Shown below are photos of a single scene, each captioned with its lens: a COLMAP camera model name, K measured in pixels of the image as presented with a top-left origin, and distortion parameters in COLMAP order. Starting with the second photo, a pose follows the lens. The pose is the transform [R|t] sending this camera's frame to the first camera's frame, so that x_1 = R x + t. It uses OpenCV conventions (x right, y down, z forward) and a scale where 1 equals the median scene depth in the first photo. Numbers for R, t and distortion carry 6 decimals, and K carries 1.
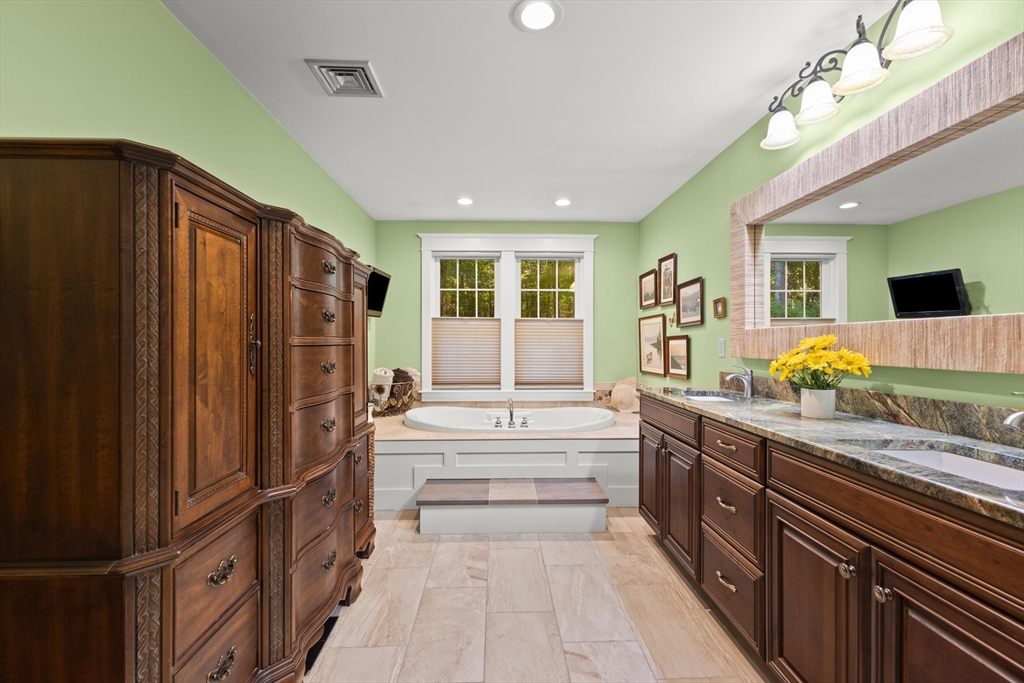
lens RADIAL K [[441.5, 0, 512.8], [0, 441.5, 338.7], [0, 0, 1]] dist [0.000340, -0.000012]
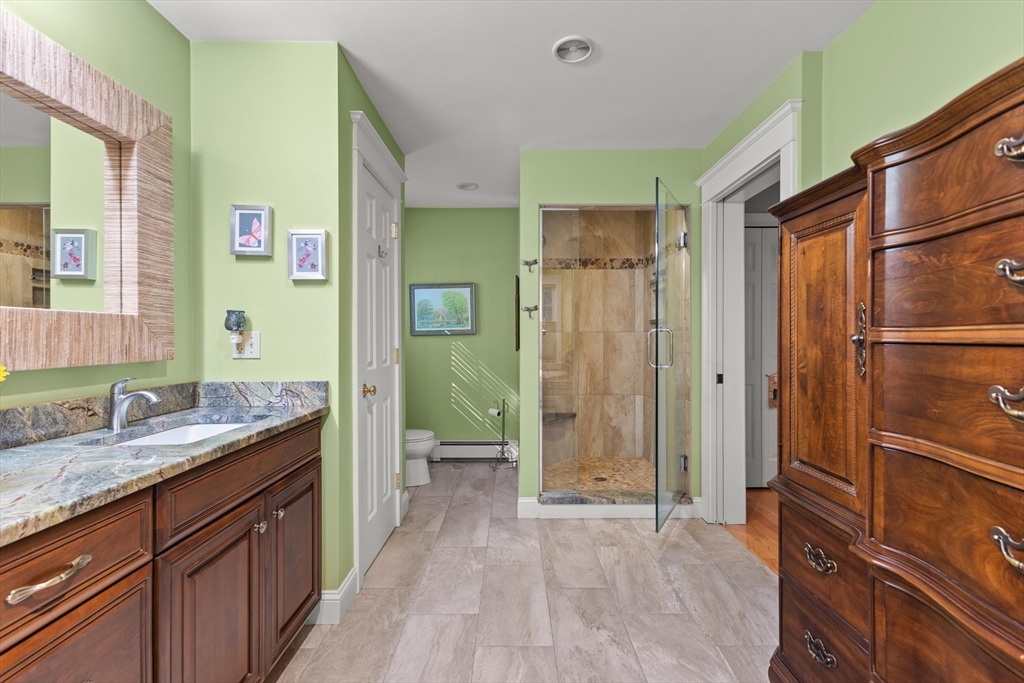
lens RADIAL K [[441.5, 0, 512.8], [0, 441.5, 338.7], [0, 0, 1]] dist [0.000340, -0.000012]
pose [[-0.999317, -0.000116, 0.036963, 0.018585], [-0.000078, 0.999999, 0.001033, 0.009511], [-0.036963, 0.001030, -0.999316, 1.967721]]
